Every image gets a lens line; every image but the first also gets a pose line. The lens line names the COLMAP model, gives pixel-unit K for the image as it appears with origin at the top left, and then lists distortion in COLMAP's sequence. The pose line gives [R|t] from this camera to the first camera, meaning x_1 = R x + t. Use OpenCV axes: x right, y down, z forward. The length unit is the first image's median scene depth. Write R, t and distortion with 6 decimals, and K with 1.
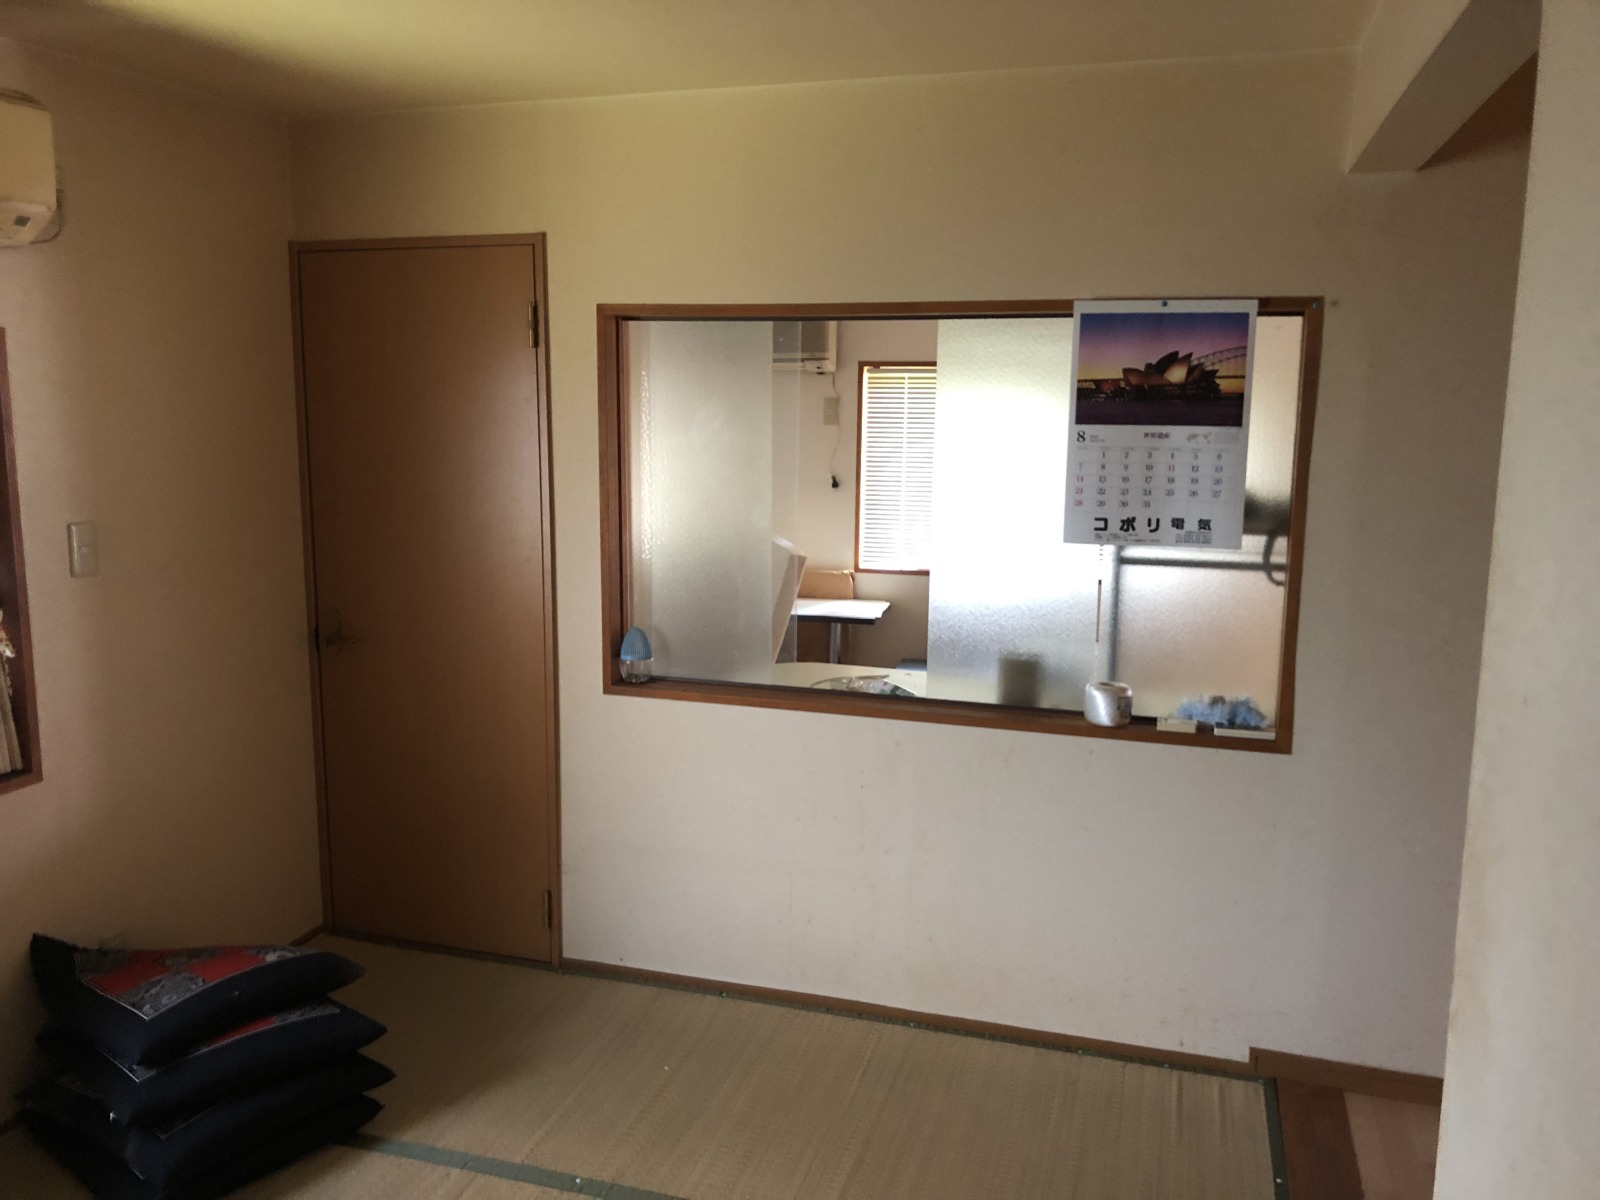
lens RADIAL K [[1310.1, 0, 800.0], [0, 1310.1, 600.0], [0, 0, 1]] dist [0.011404, -0.090233]
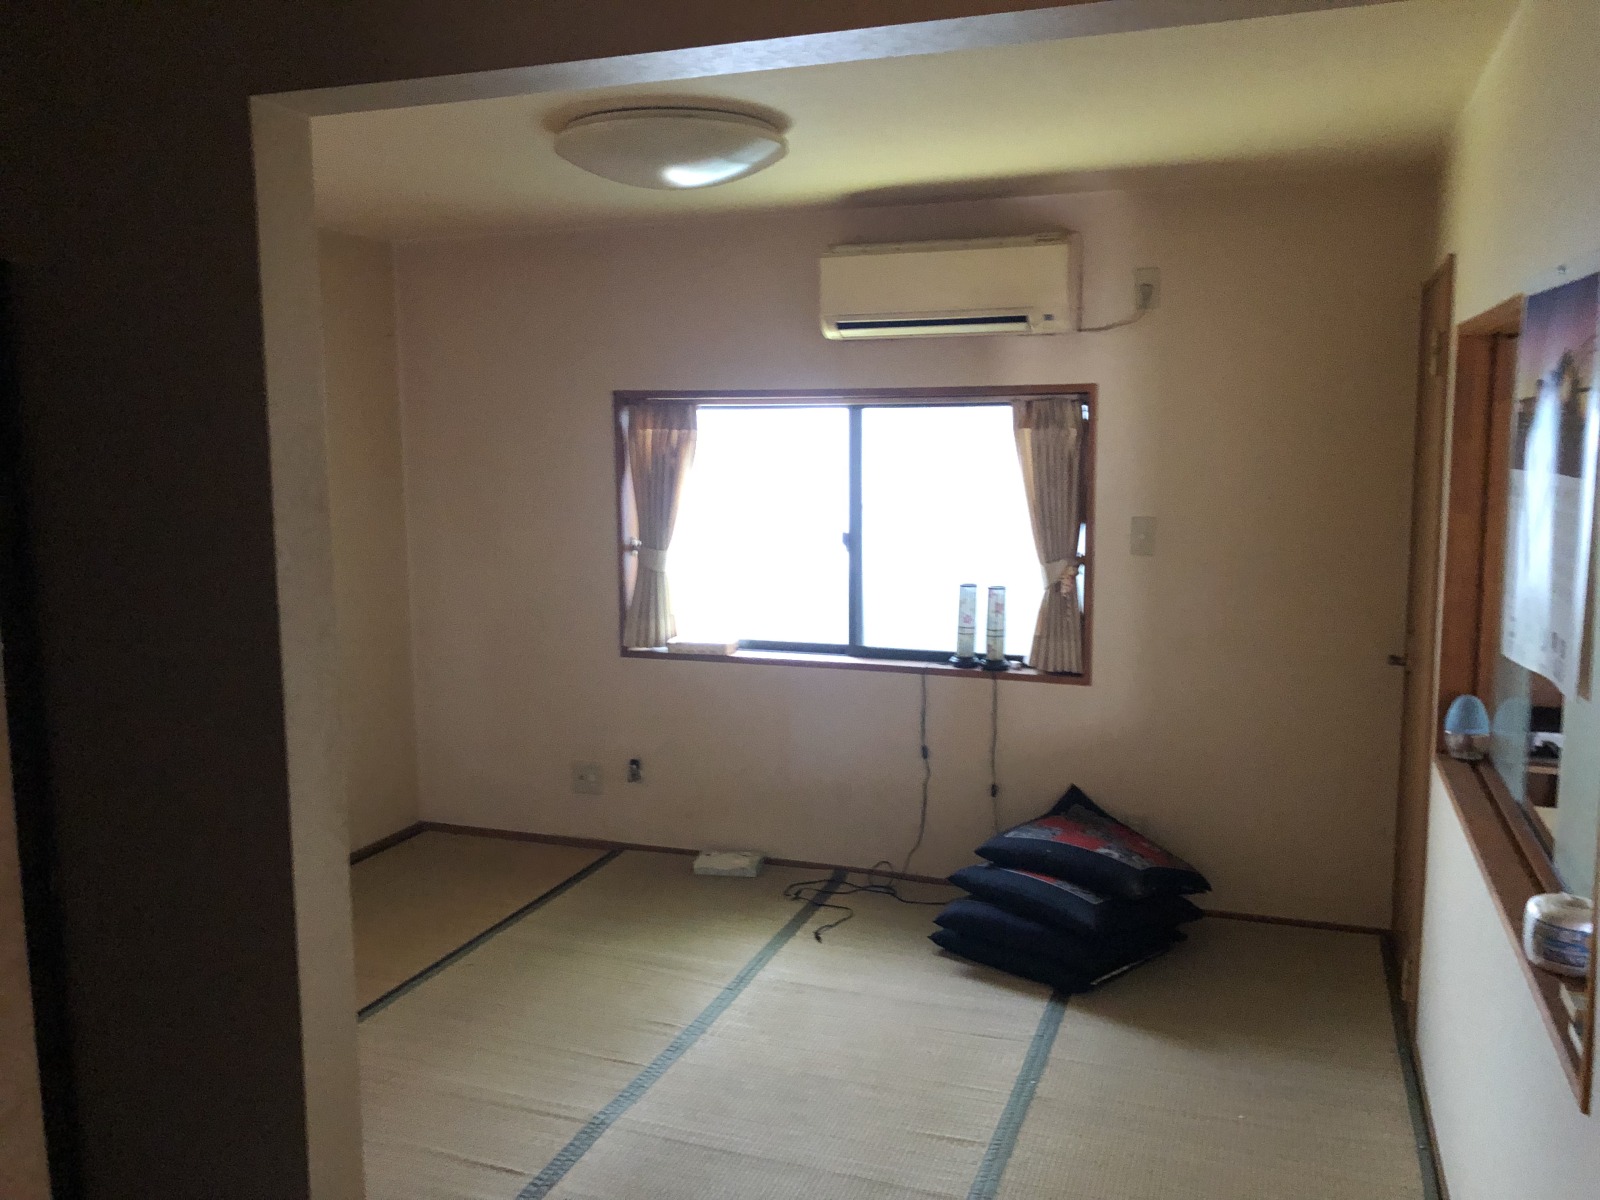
lens RADIAL K [[1310.1, 0, 800.0], [0, 1310.1, 600.0], [0, 0, 1]] dist [0.011404, -0.090233]
pose [[-0.061705, 0.127554, -0.989910, 0.917079], [-0.153314, 0.978818, 0.135682, -0.111040], [0.986249, 0.160139, -0.040842, 0.724663]]
